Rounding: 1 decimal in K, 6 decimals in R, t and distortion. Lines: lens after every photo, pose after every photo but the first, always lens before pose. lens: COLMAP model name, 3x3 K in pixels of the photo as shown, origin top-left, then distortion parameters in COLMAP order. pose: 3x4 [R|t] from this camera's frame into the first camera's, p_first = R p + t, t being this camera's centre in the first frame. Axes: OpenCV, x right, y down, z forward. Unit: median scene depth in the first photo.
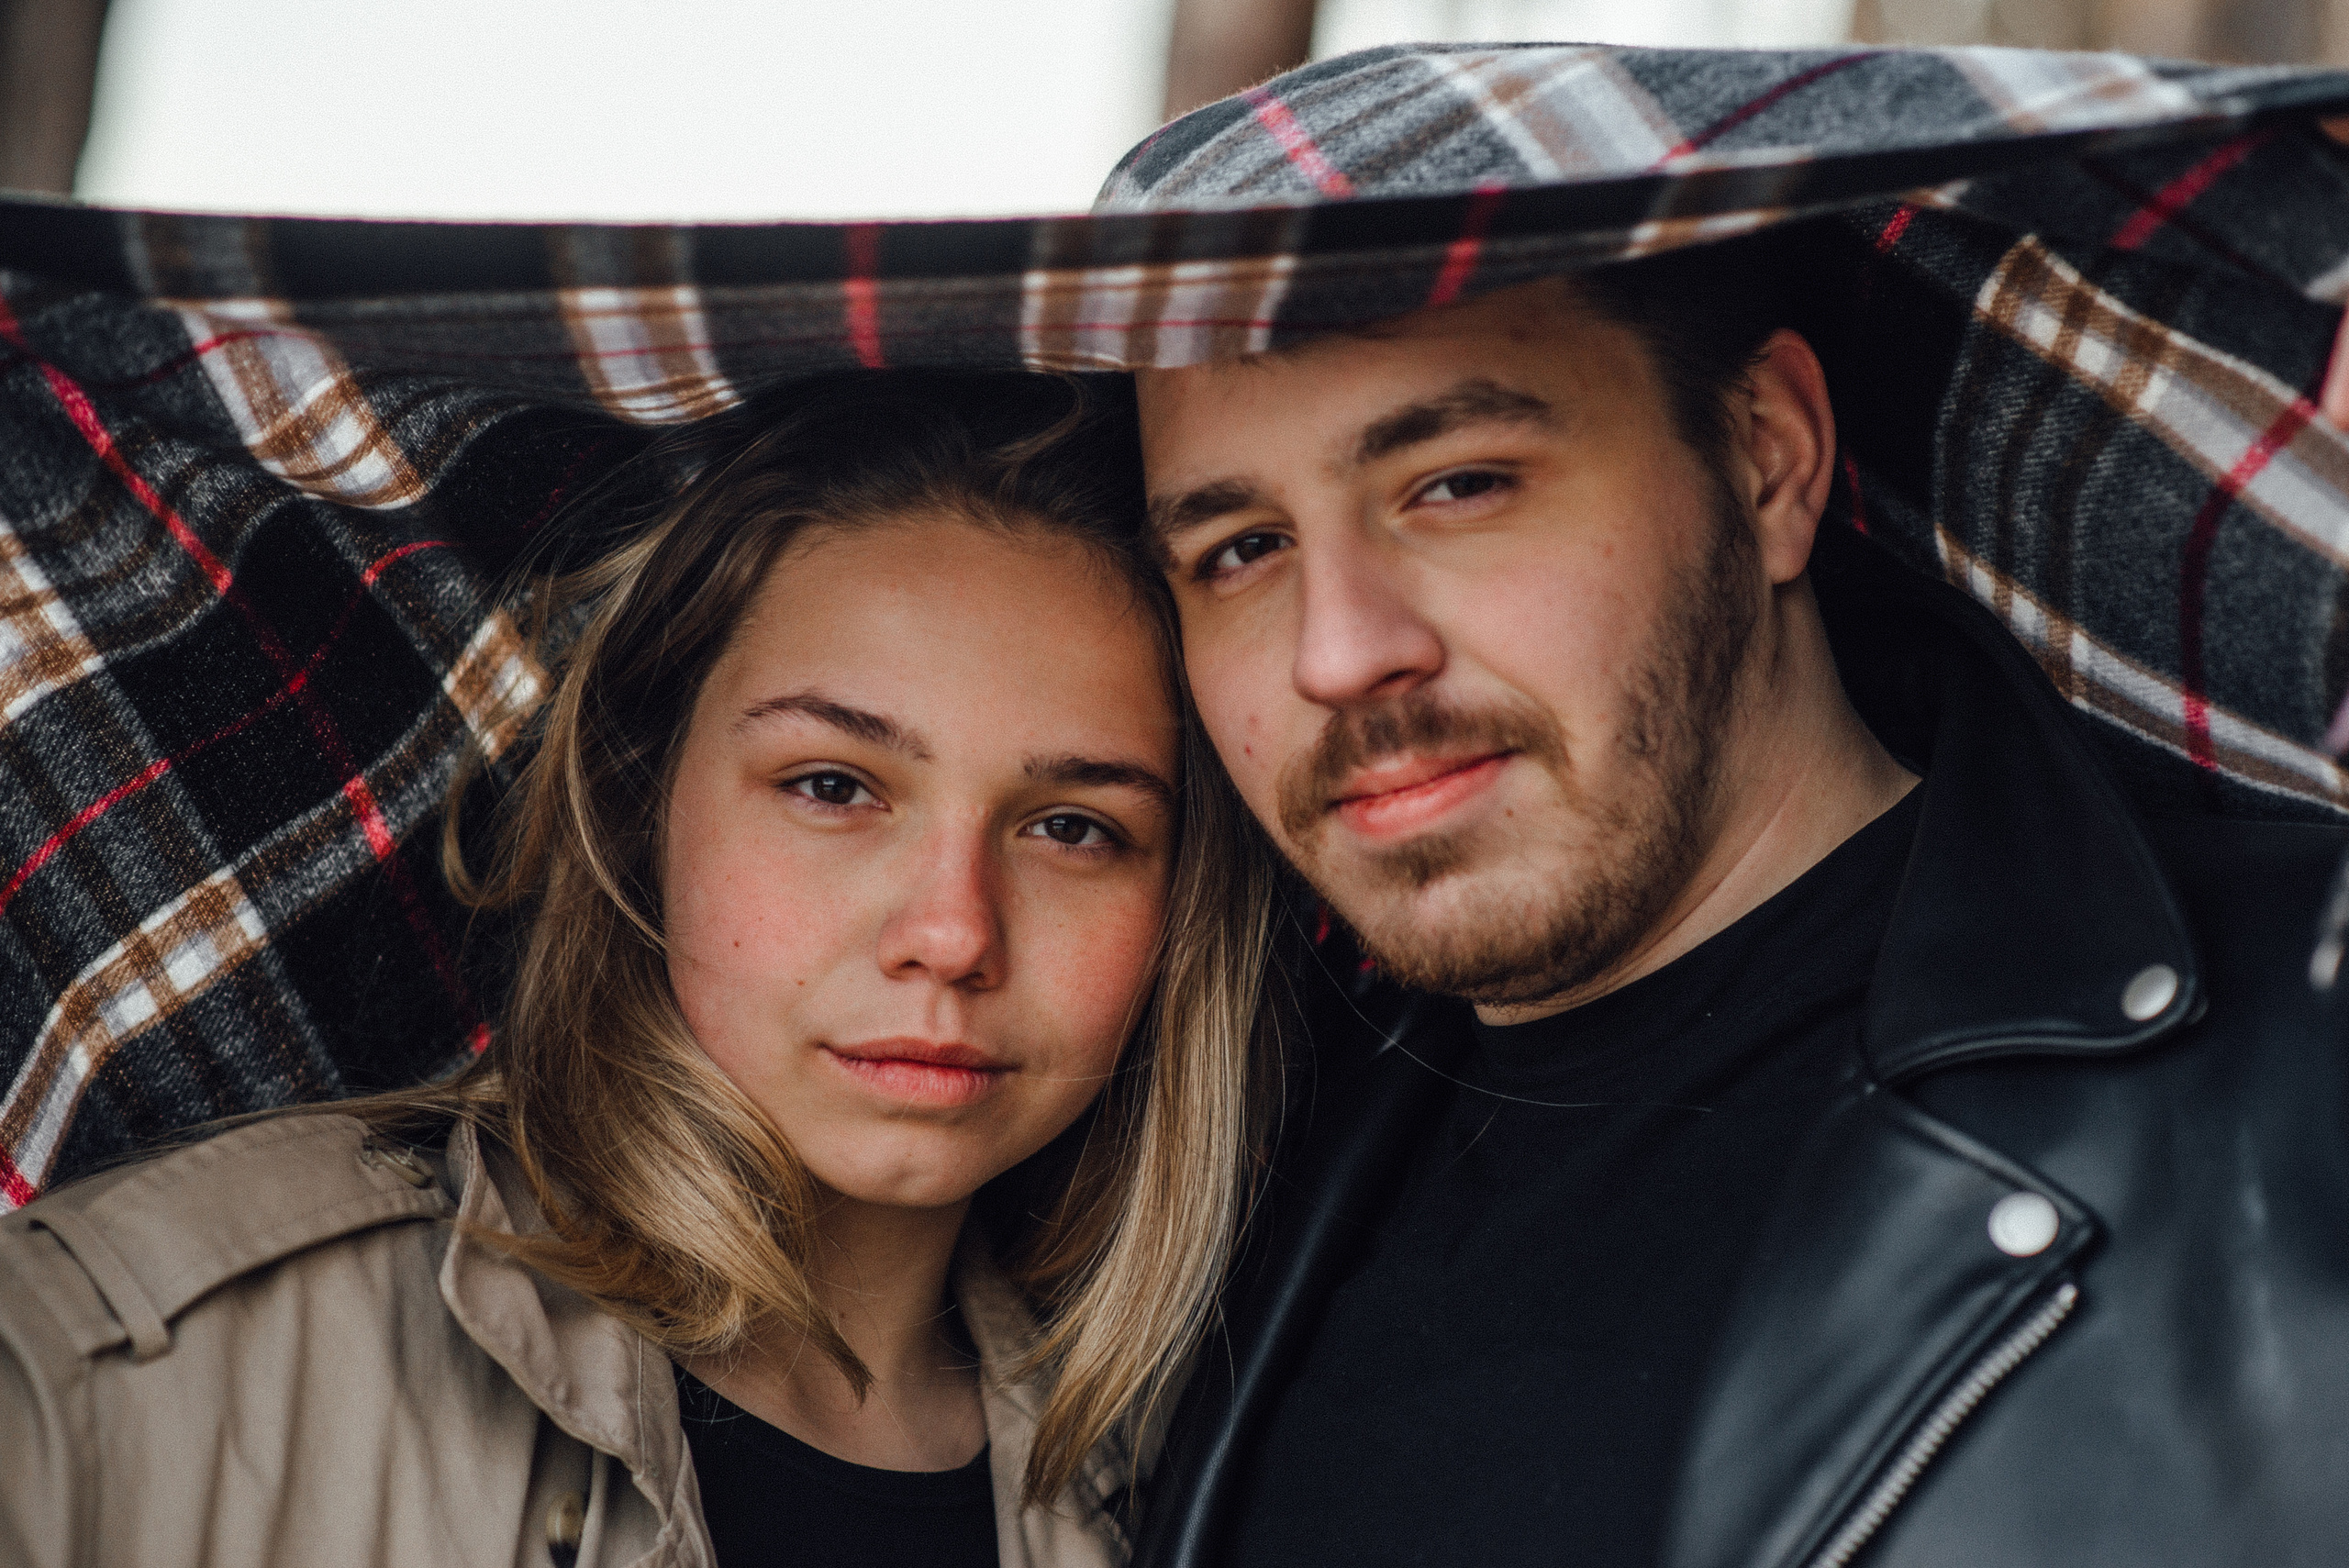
lens RADIAL K [[5657.0, 0, 1162.1], [0, 5657.0, 776.0], [0, 0, 1]] dist [0.099557, 0.000000]
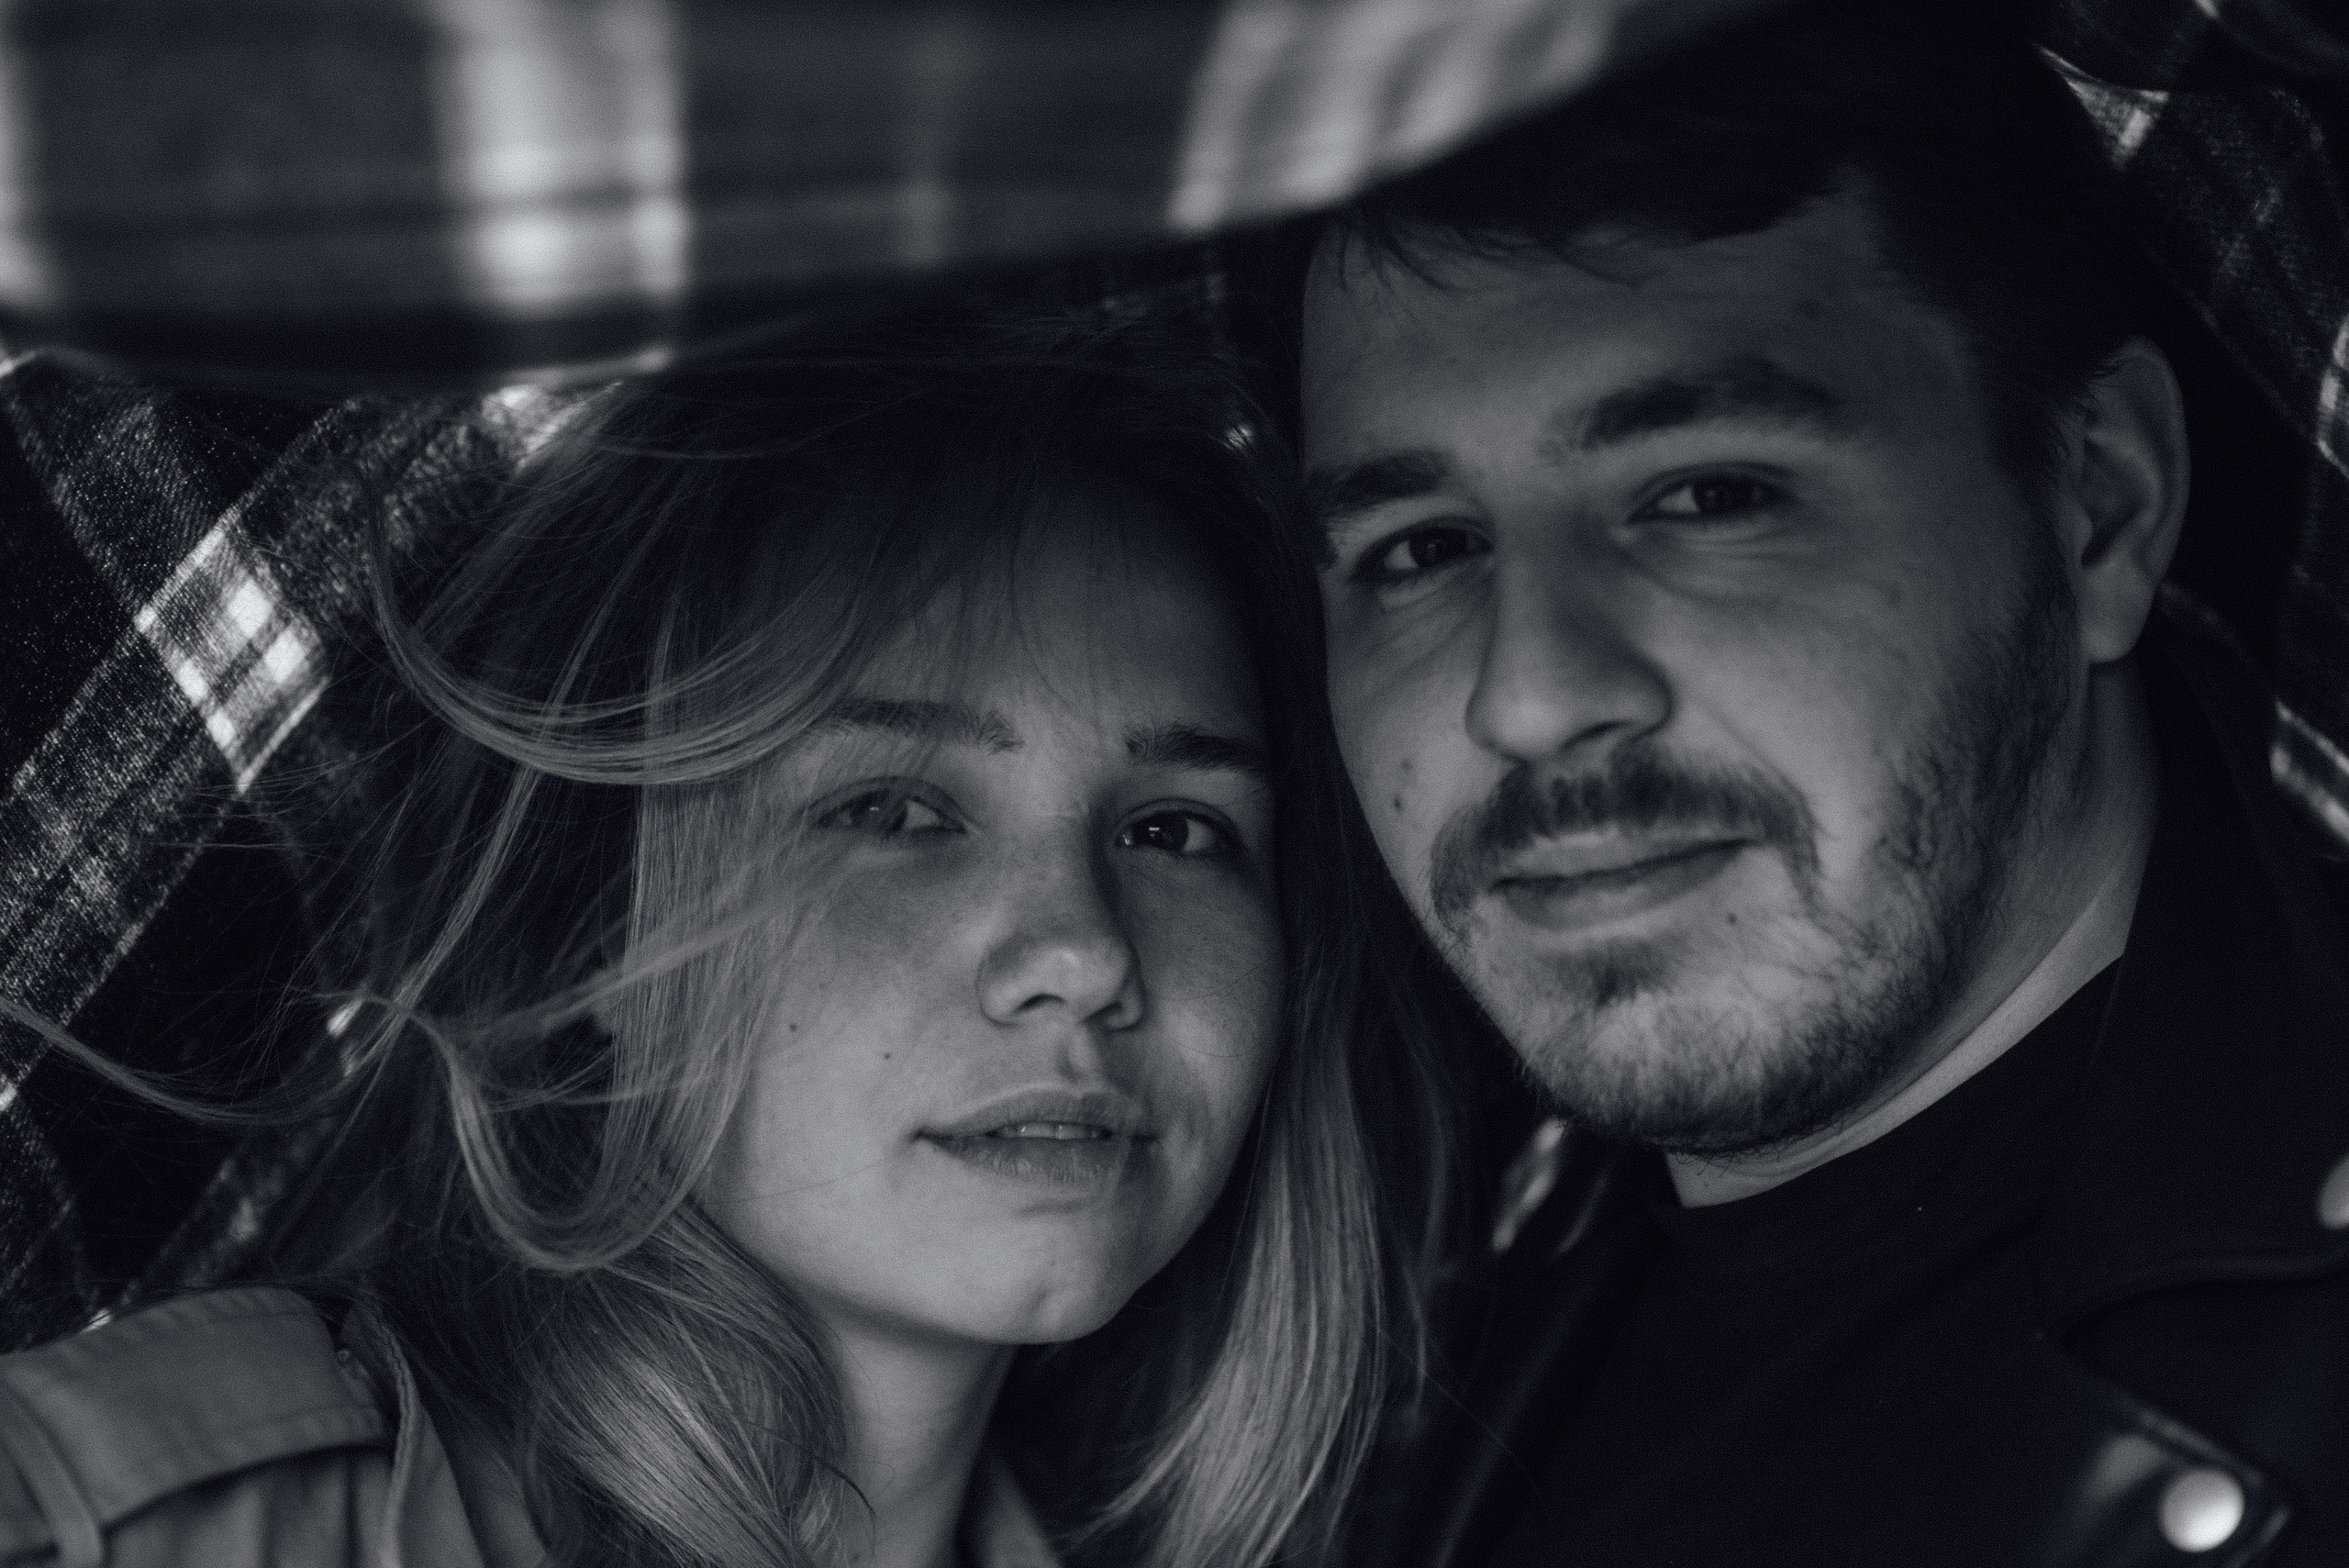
lens RADIAL K [[5657.0, 0, 1167.7], [0, 5657.0, 801.6], [0, 0, 1]] dist [0.099557, 0.000000]
pose [[0.994500, 0.100613, -0.029111, 0.005745], [-0.100669, 0.994920, -0.000453, -0.001747], [0.028918, 0.003381, 0.999576, 0.221064]]
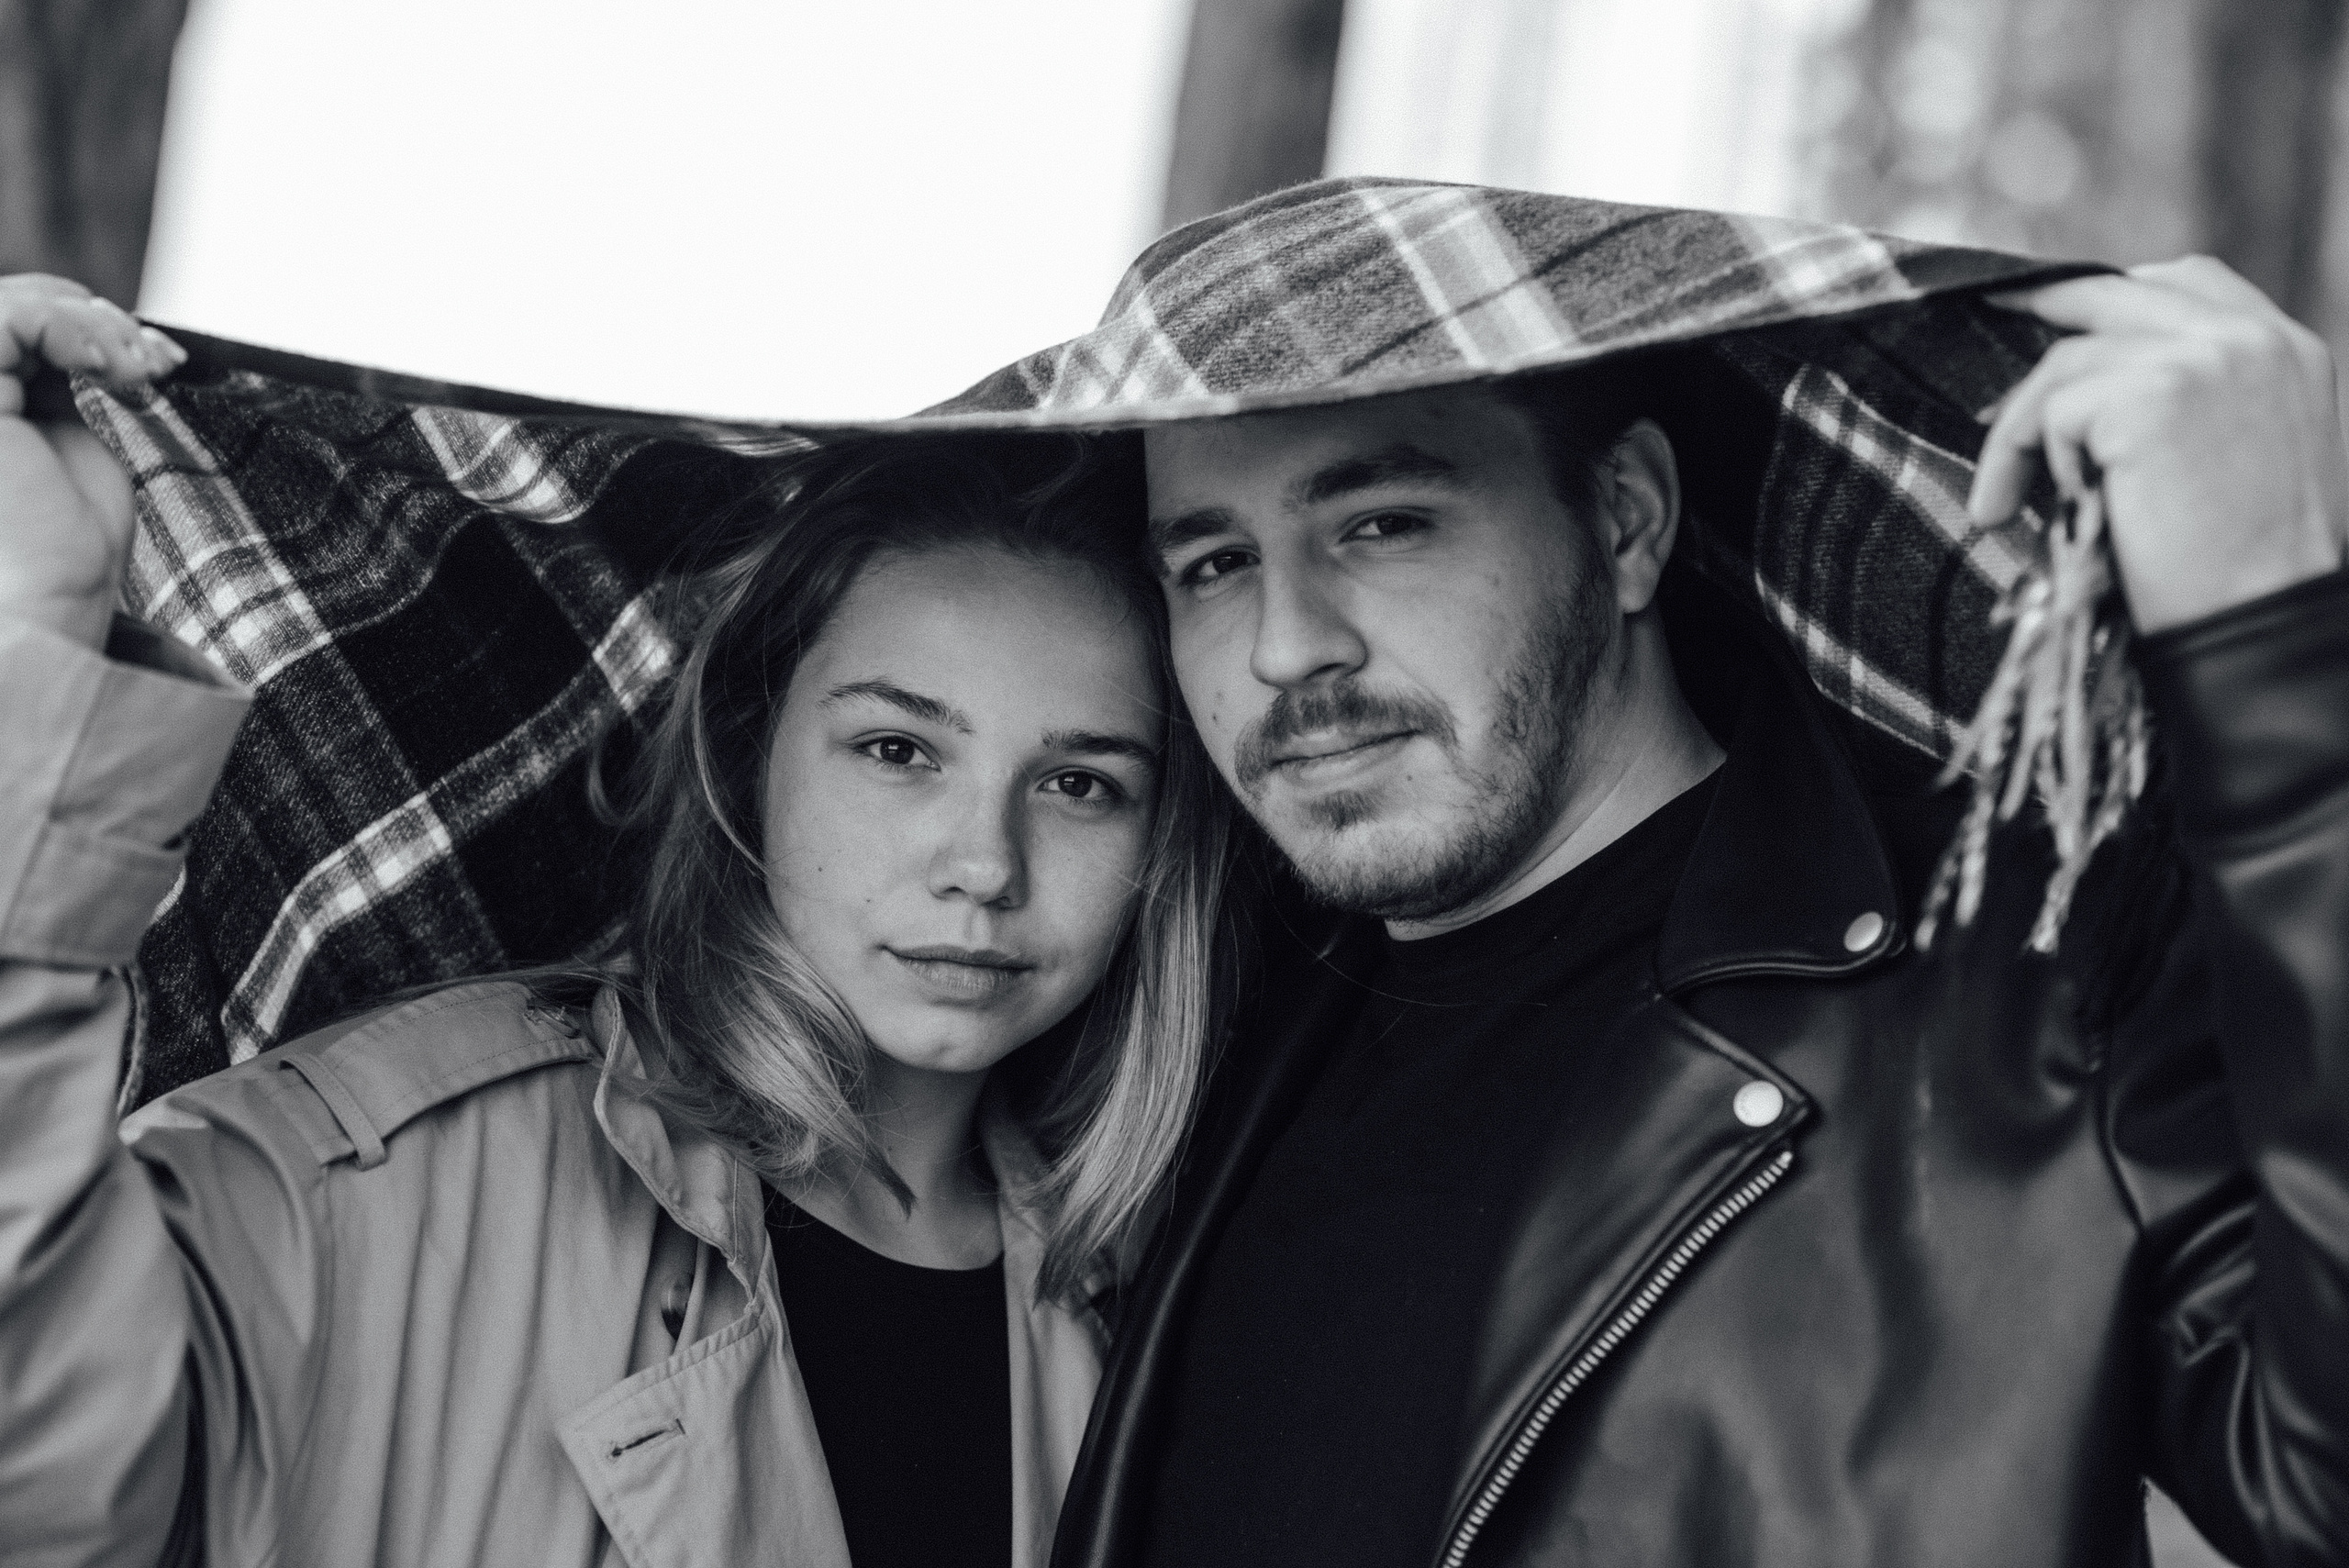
lens RADIAL K [[5657.0, 0, 1189.1], [0, 5657.0, 793.5], [0, 0, 1]] dist [0.099557, 0.000000]
pose [[0.999280, 0.035395, -0.013674, 0.027978], [-0.035234, 0.999309, 0.011858, -0.003868], [0.014084, -0.011368, 0.999836, -0.313875]]
